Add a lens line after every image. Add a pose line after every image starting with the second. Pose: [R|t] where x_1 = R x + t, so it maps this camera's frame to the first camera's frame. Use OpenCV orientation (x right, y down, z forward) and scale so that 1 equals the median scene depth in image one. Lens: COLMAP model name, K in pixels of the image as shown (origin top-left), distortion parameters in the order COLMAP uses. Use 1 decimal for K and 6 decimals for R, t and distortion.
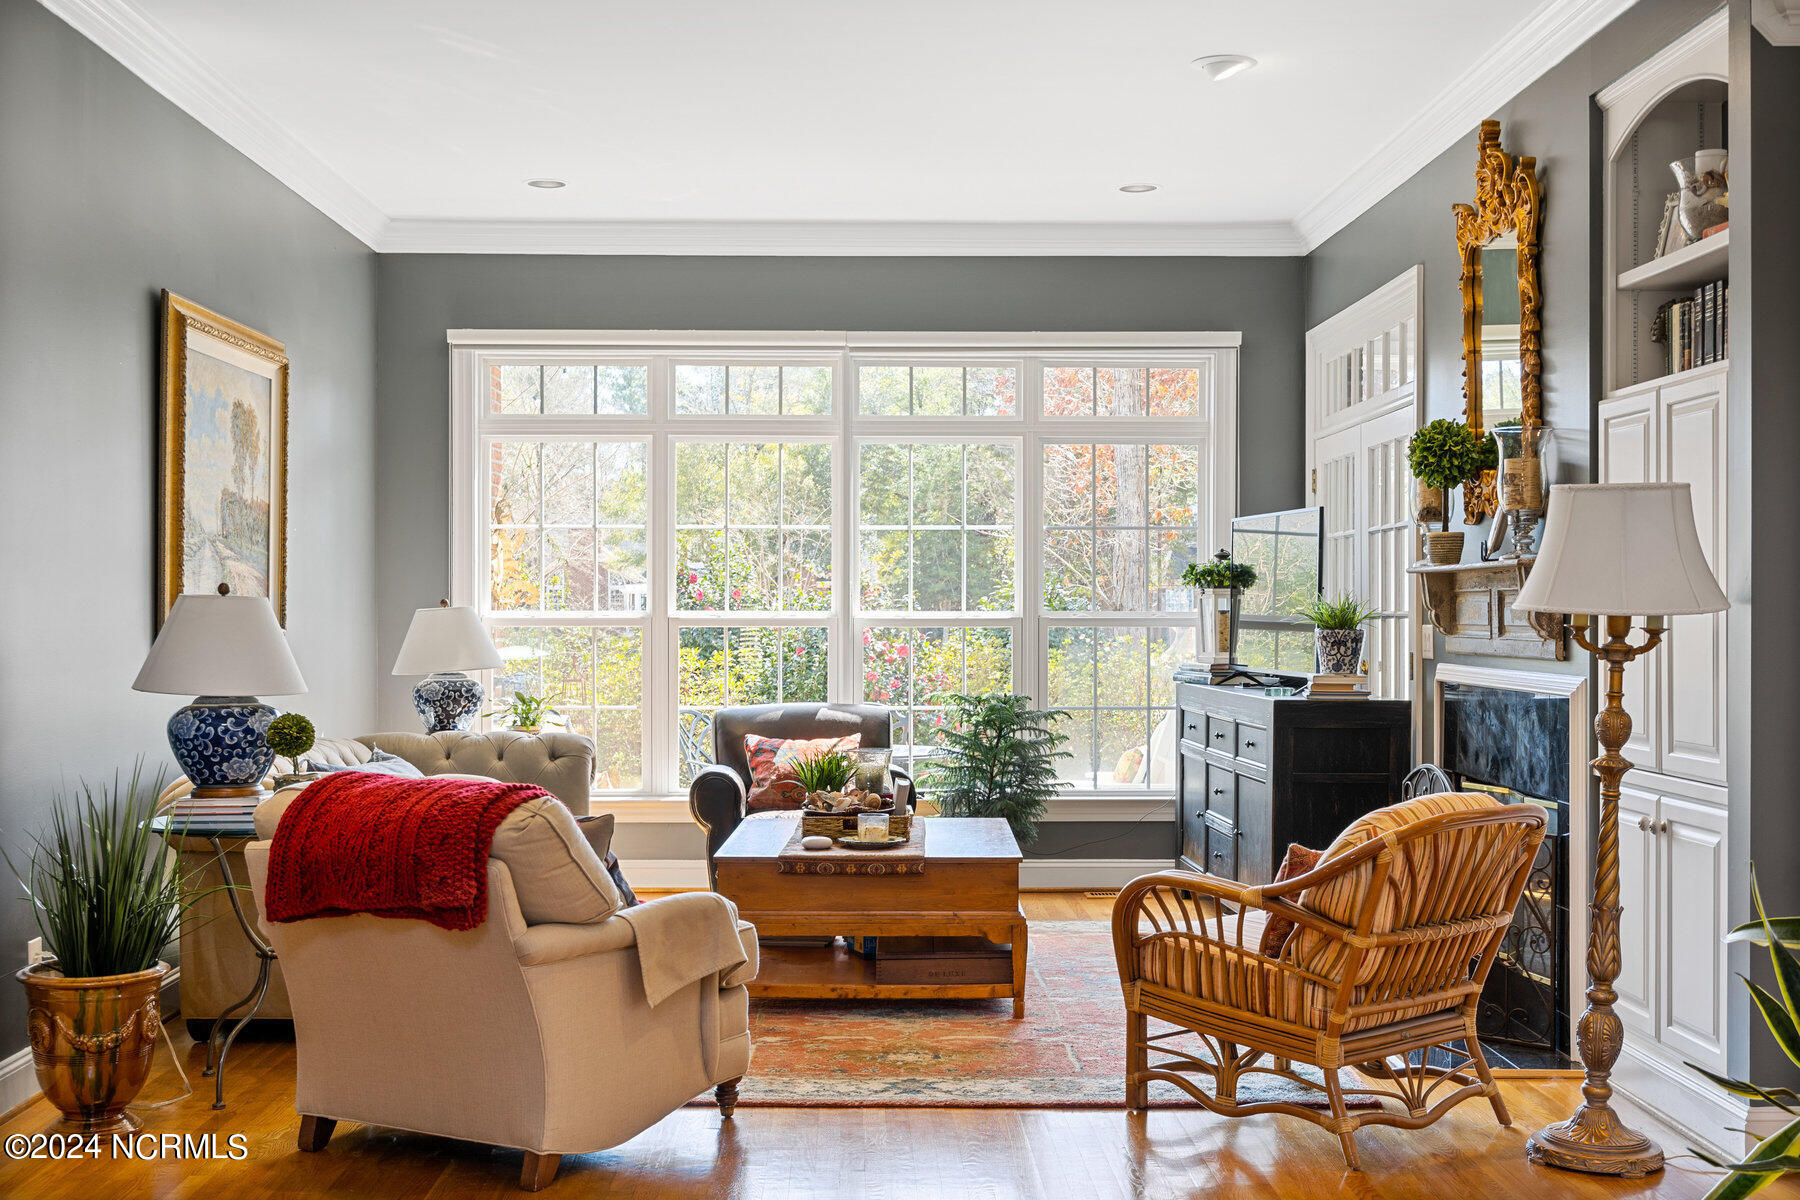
lens RADIAL K [[2086.5, 0, 900.0], [0, 2086.5, 600.0], [0, 0, 1]] dist [-0.008186, -0.013281]
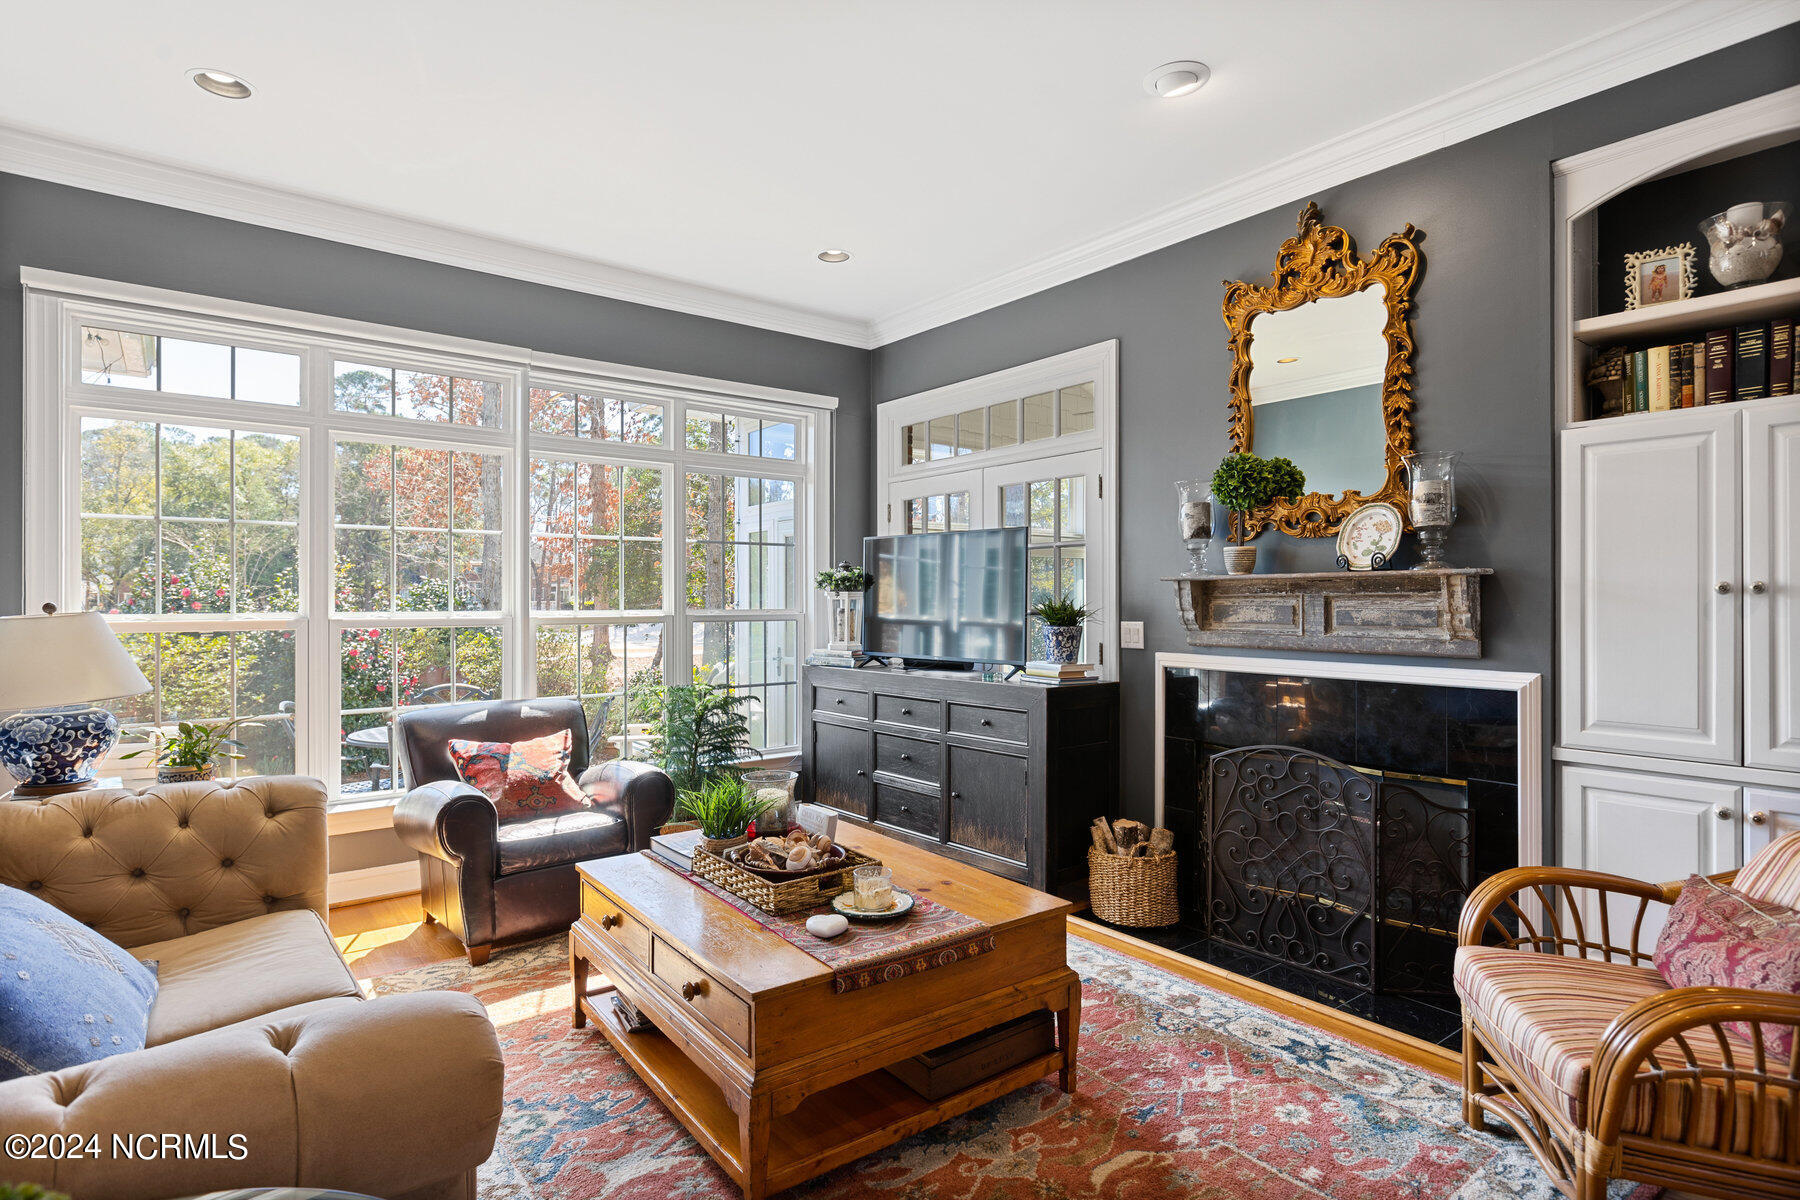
lens RADIAL K [[929.3, 0, 900.0], [0, 929.3, 600.0], [0, 0, 1]] dist [0.000072, 0.000446]
pose [[0.799808, -0.002540, 0.600250, -0.174680], [-0.001356, 0.999981, 0.006038, -0.004401], [-0.600254, -0.005643, 0.799789, 0.552543]]
